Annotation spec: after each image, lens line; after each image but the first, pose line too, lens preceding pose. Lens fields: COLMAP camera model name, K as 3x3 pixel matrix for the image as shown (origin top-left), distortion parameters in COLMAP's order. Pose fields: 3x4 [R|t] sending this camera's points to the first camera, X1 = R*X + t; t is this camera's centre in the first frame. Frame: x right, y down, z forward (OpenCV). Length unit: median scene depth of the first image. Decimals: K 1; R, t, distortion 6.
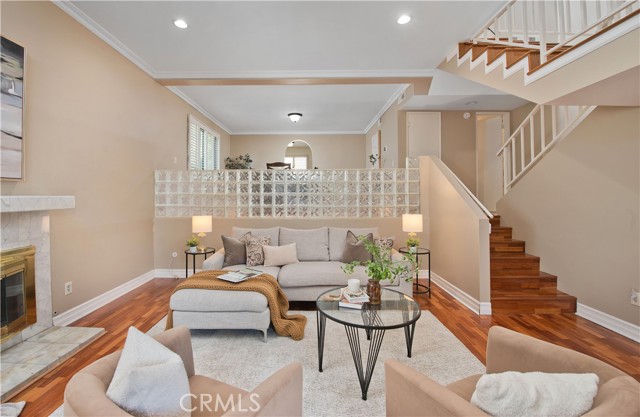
lens RADIAL K [[263.8, 0, 318.6], [0, 263.8, 198.7], [0, 0, 1]] dist [-0.013796, 0.000104]
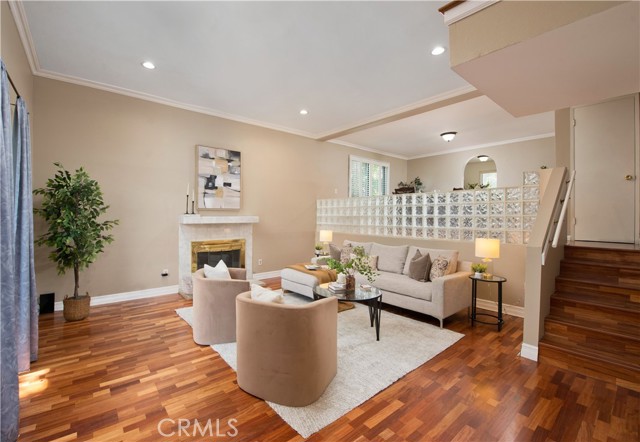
lens RADIAL K [[287.0, 0, 320.0], [0, 287.0, 221.0], [0, 0, 1]] dist [-0.000943, 0.000091]
pose [[0.669906, 0.015943, -0.742274, 0.735030], [-0.014293, 0.999861, 0.008576, -0.001949], [0.742308, 0.004864, 0.670041, -0.108692]]
